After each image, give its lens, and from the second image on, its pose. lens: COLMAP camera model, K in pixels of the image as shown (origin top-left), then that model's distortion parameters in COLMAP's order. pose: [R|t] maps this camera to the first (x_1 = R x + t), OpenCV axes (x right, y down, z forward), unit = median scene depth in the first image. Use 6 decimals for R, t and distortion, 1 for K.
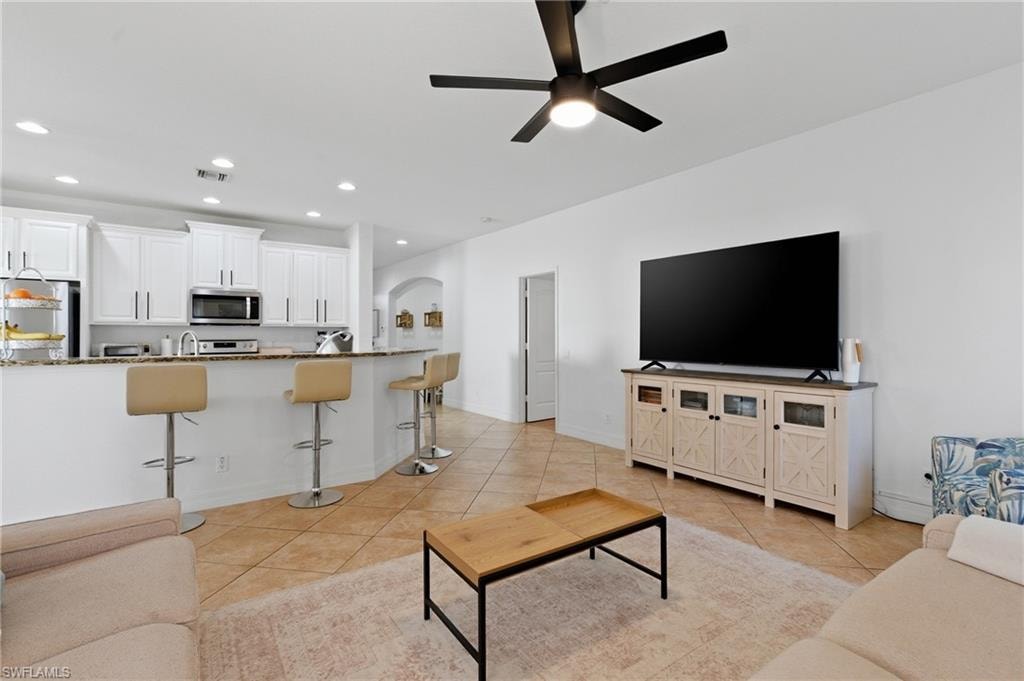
lens RADIAL K [[465.5, 0, 510.8], [0, 465.5, 333.7], [0, 0, 1]] dist [-0.008447, 0.004657]
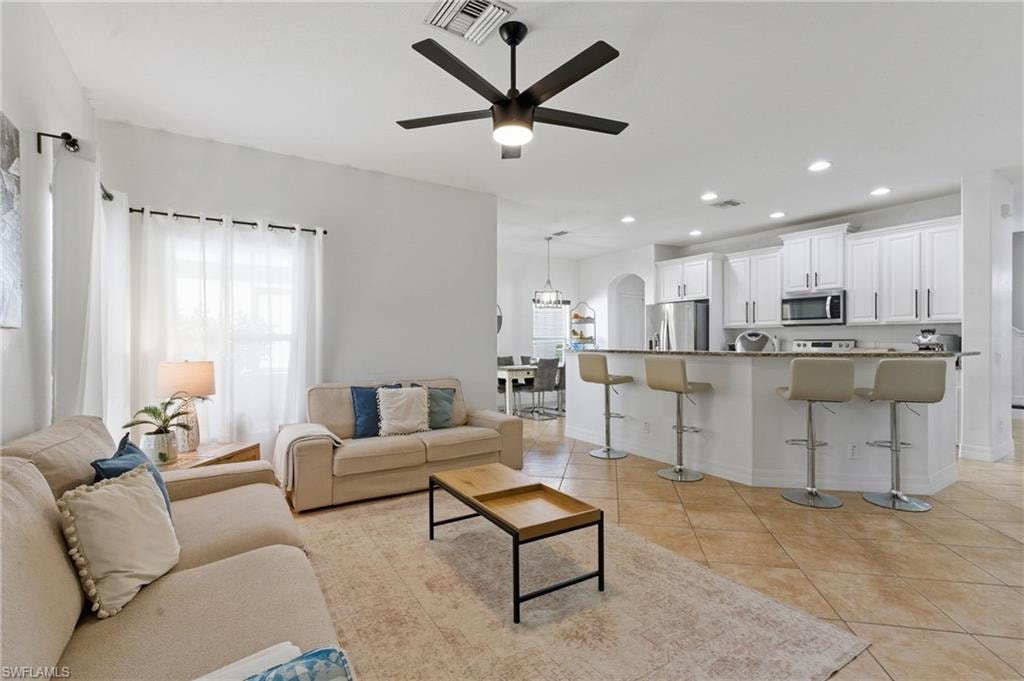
lens RADIAL K [[465.5, 0, 523.4], [0, 465.5, 339.2], [0, 0, 1]] dist [-0.008447, 0.004657]
pose [[-0.024869, 0.000158, -0.999691, 0.545349], [0.009349, 0.999956, -0.000074, 0.007575], [0.999647, -0.009348, -0.024870, 0.458831]]
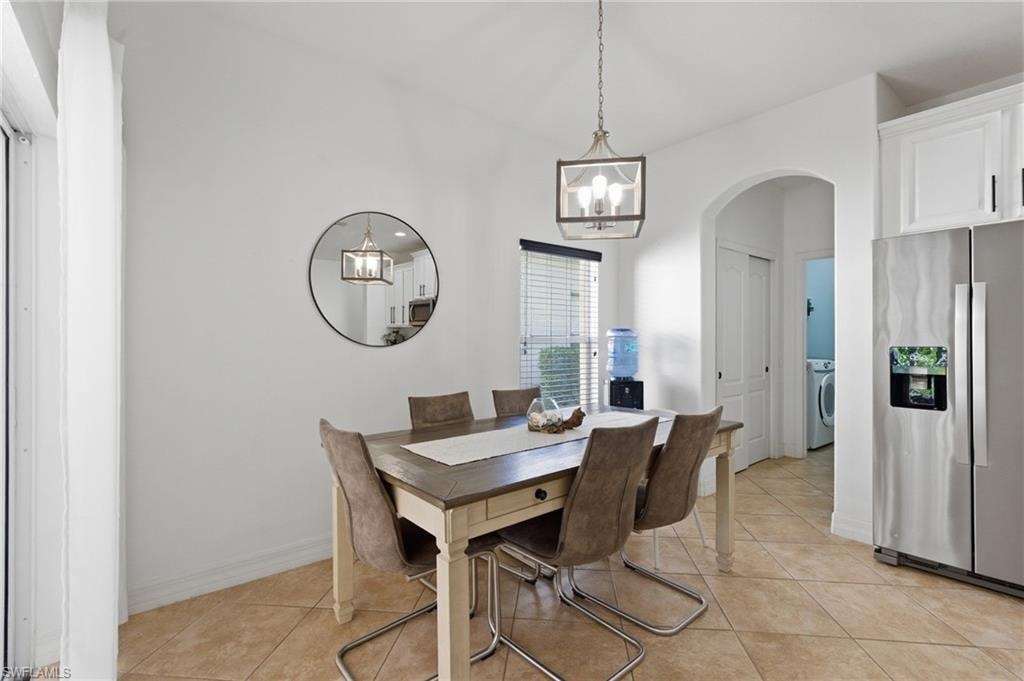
lens RADIAL K [[465.5, 0, 508.6], [0, 465.5, 336.0], [0, 0, 1]] dist [-0.008447, 0.004657]
pose [[0.043322, -0.007456, -0.999033, -0.547671], [0.003266, 0.999968, -0.007321, 0.005802], [0.999056, -0.002946, 0.043345, 0.403104]]
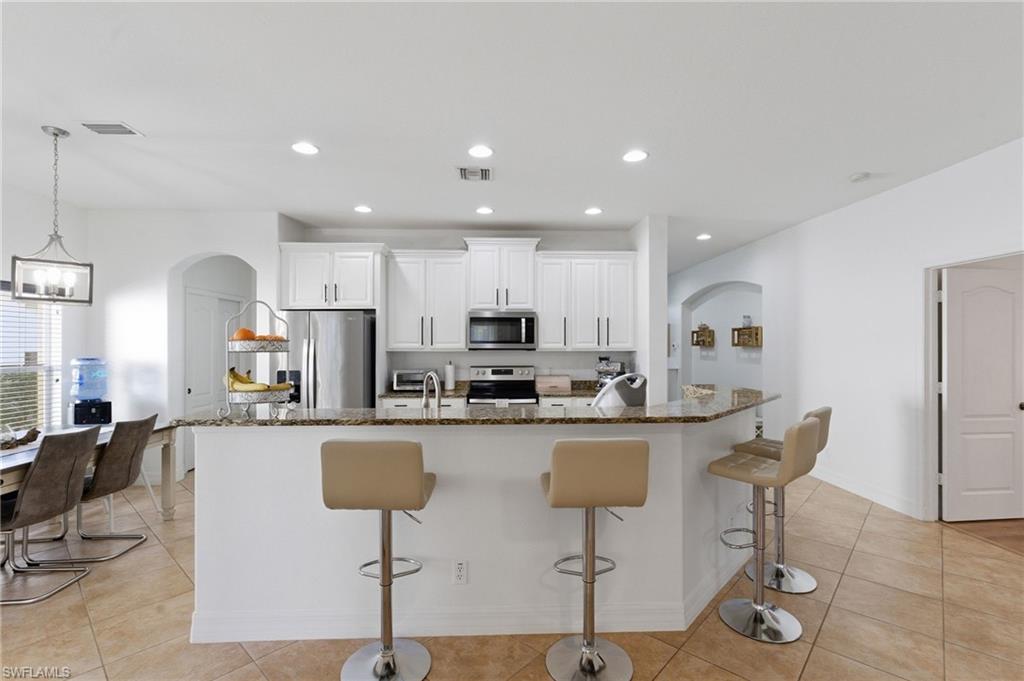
lens RADIAL K [[465.5, 0, 516.3], [0, 465.5, 344.2], [0, 0, 1]] dist [-0.008447, 0.004657]
pose [[0.836346, -0.000901, -0.548202, -0.122504], [0.001760, 0.999998, 0.001042, -0.038325], [0.548200, -0.001837, 0.836345, 0.326884]]
